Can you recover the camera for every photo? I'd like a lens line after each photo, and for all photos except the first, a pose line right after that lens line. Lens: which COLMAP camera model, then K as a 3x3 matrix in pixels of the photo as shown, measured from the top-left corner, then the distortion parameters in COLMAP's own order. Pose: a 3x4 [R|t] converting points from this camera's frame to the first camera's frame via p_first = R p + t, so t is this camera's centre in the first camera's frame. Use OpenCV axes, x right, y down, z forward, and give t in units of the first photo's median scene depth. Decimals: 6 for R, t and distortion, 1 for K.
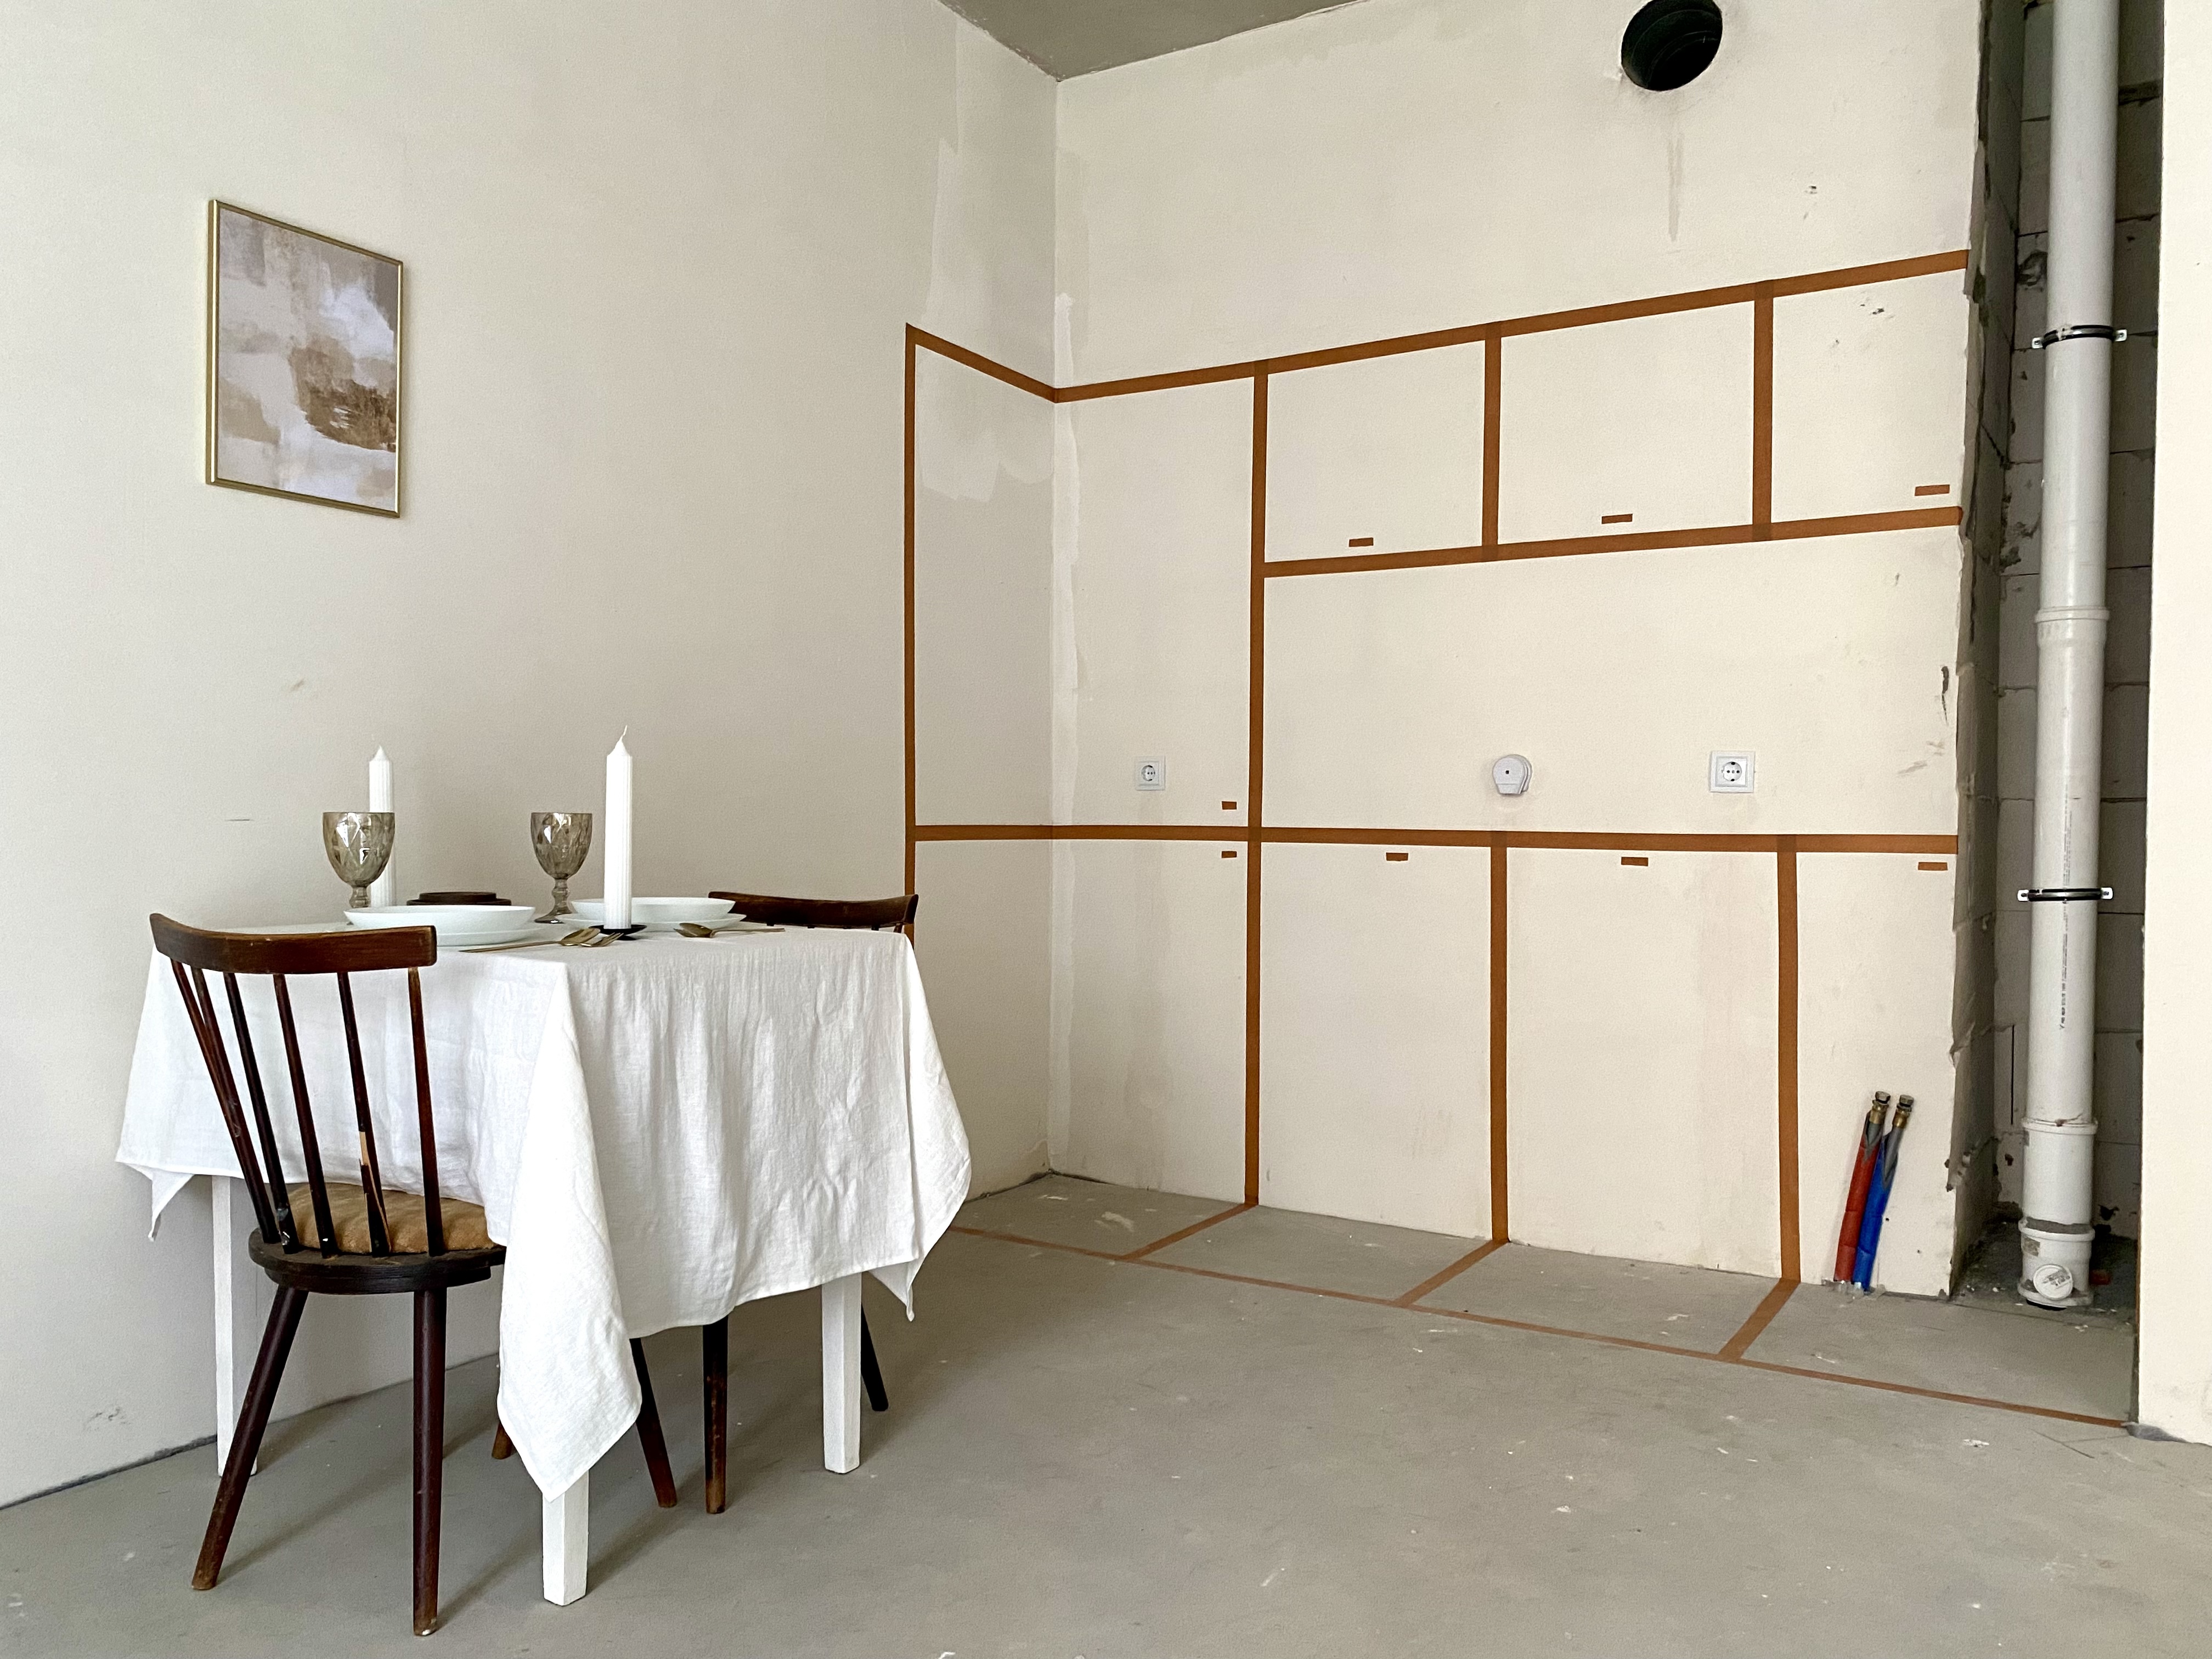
lens RADIAL K [[1708.9, 0, 1106.9], [0, 1708.9, 826.2], [0, 0, 1]] dist [0.035002, -0.043566]
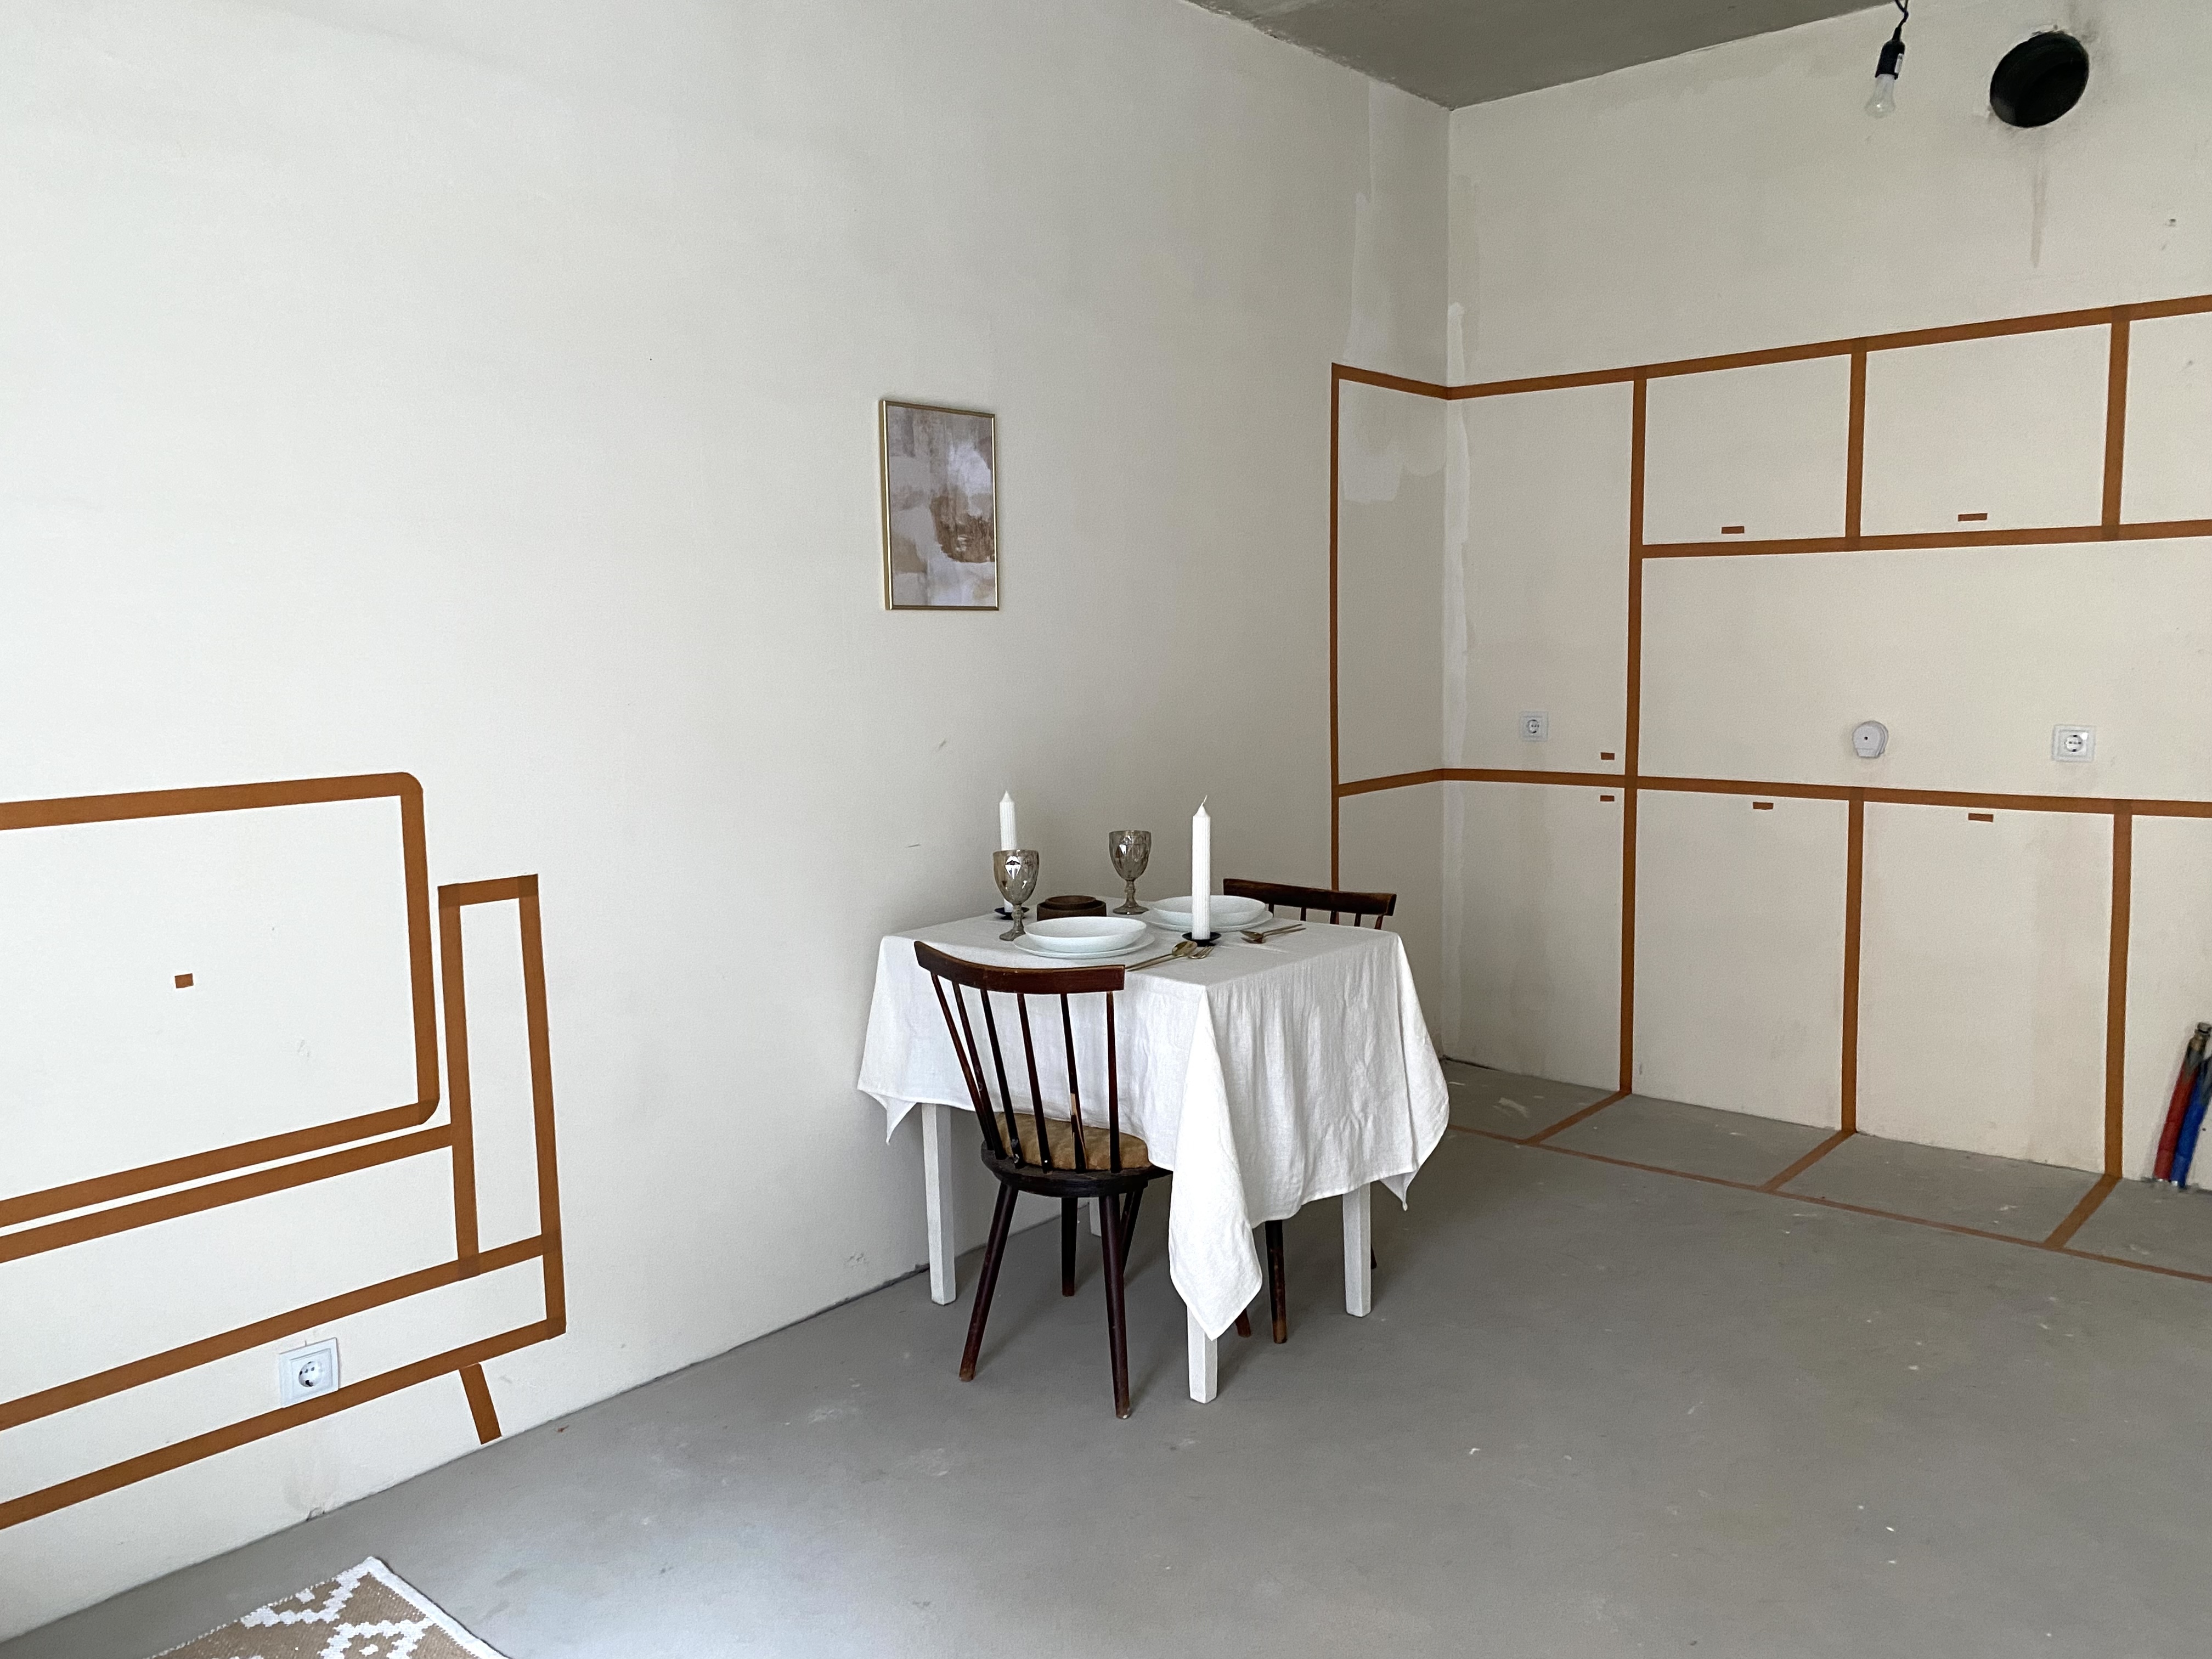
lens RADIAL K [[1708.9, 0, 1108.5], [0, 1708.9, 824.0], [0, 0, 1]] dist [0.035002, -0.043566]
pose [[0.986047, -0.007492, -0.166300, -0.083008], [0.025765, 0.993817, 0.107996, -0.120932], [0.164463, -0.110774, 0.980143, -0.242641]]
